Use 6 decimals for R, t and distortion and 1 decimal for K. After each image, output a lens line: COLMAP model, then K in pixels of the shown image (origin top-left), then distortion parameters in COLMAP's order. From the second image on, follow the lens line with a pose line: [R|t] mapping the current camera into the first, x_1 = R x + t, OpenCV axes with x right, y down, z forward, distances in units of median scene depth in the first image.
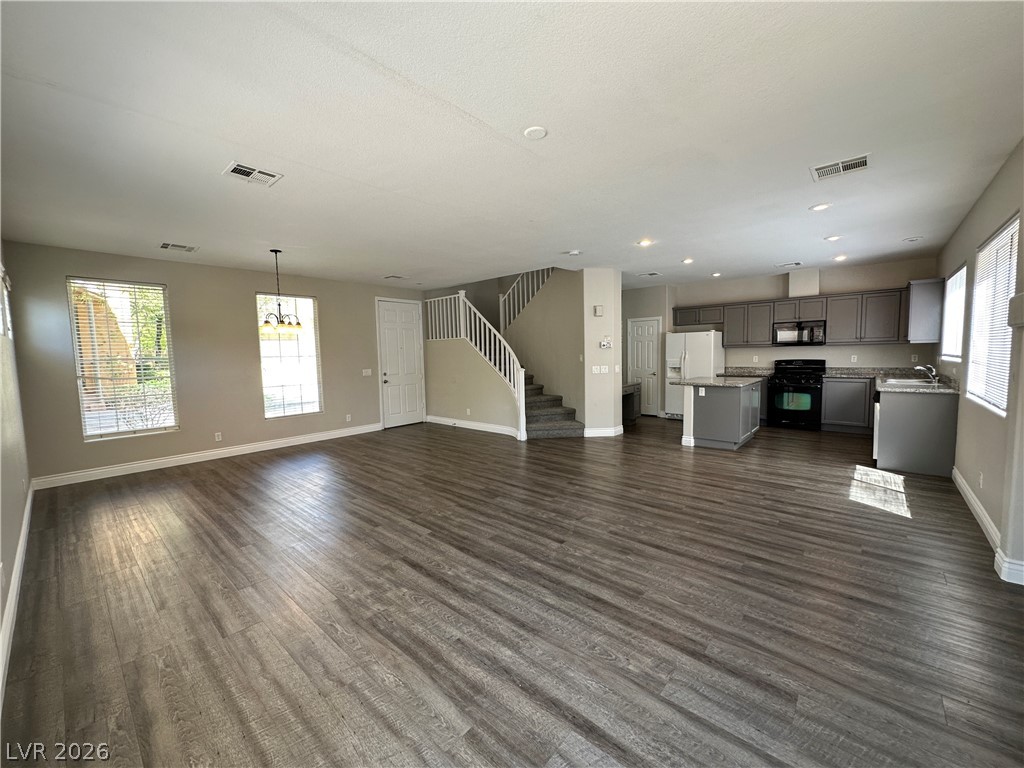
lens RADIAL K [[407.1, 0, 512.9], [0, 407.1, 384.7], [0, 0, 1]] dist [-0.002559, -0.000122]
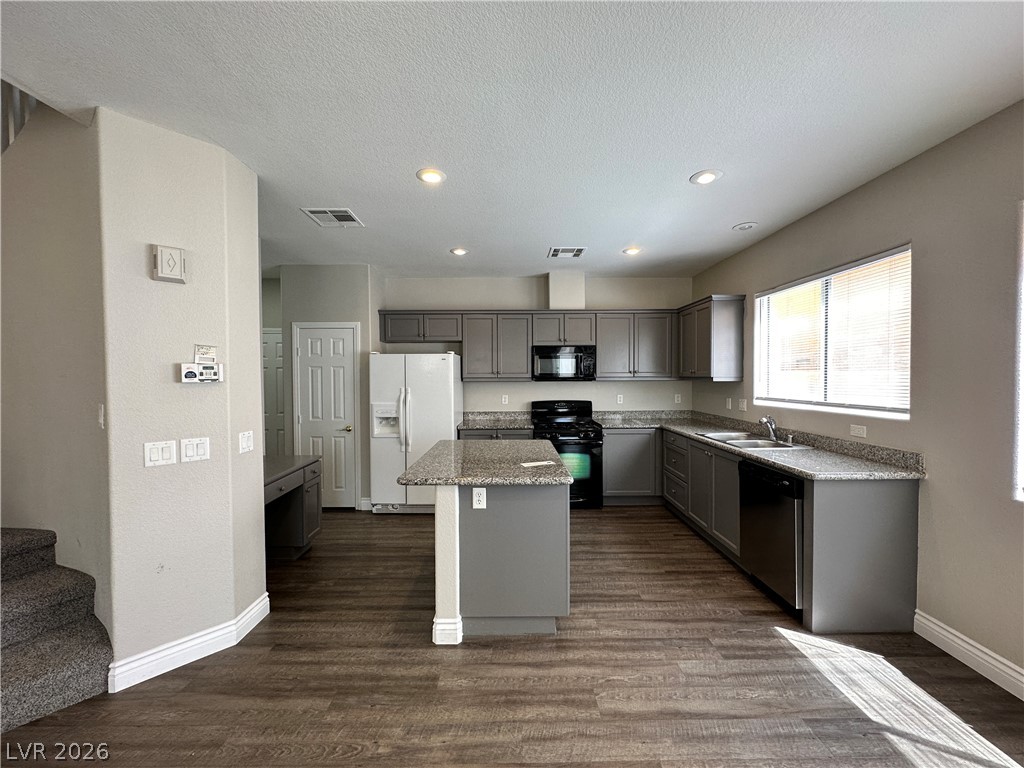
lens RADIAL K [[407.1, 0, 512.9], [0, 407.1, 384.7], [0, 0, 1]] dist [-0.002559, -0.000122]
pose [[0.743411, 0.004360, 0.668821, 0.247724], [0.040837, 0.997817, -0.051896, -0.077938], [-0.667587, 0.065893, 0.741610, 0.748259]]
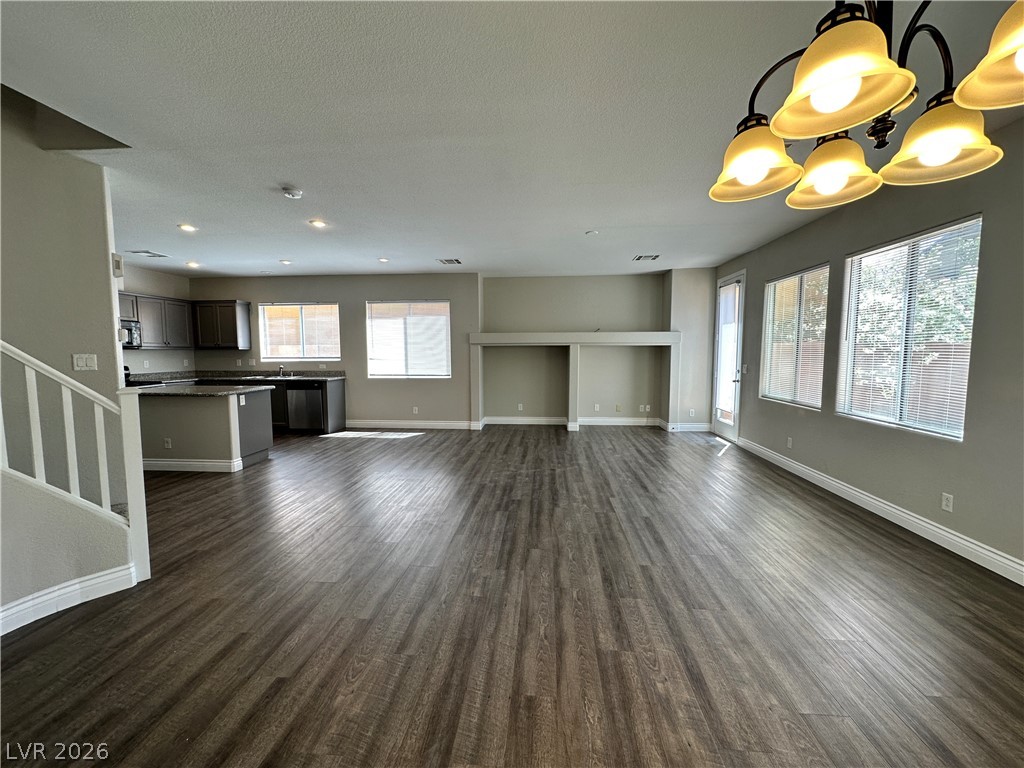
lens RADIAL K [[407.1, 0, 512.9], [0, 407.1, 384.7], [0, 0, 1]] dist [-0.002559, -0.000122]
pose [[-0.599435, -0.040125, 0.799417, -0.586982], [0.080224, 0.990702, 0.109882, -0.067416], [-0.796393, 0.129999, -0.590642, 1.152093]]
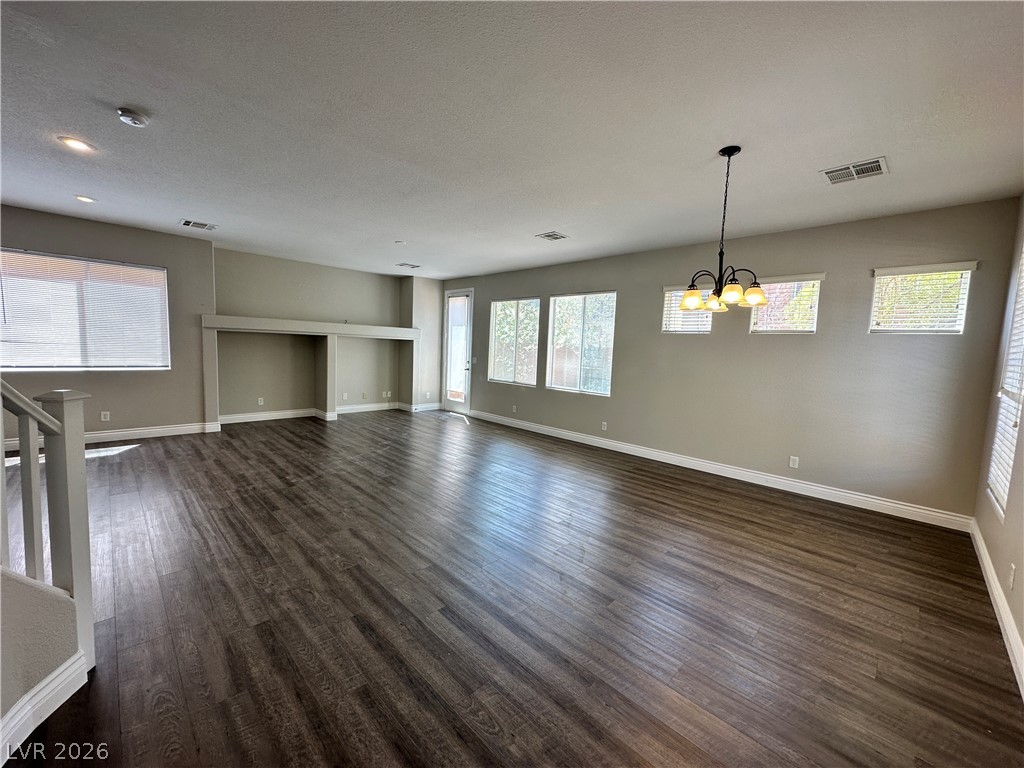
lens RADIAL K [[407.1, 0, 512.9], [0, 407.1, 384.7], [0, 0, 1]] dist [-0.002559, -0.000122]
pose [[-0.998073, -0.023230, 0.057542, -0.320265], [-0.013160, 0.985431, 0.169567, -0.108735], [-0.060643, 0.168483, -0.983837, 1.497356]]
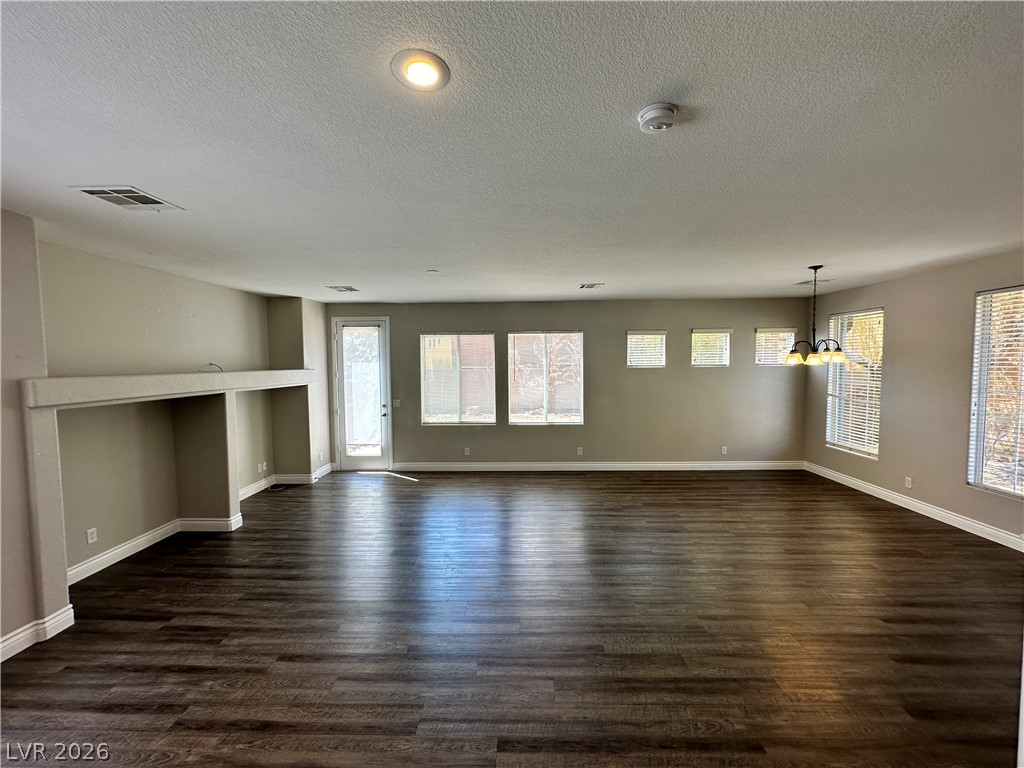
lens RADIAL K [[407.1, 0, 512.9], [0, 407.1, 384.7], [0, 0, 1]] dist [-0.002559, -0.000122]
pose [[-0.763659, 0.064887, -0.642351, 0.437259], [-0.024398, 0.991326, 0.129143, -0.168687], [0.645159, 0.114293, -0.755452, 1.189588]]
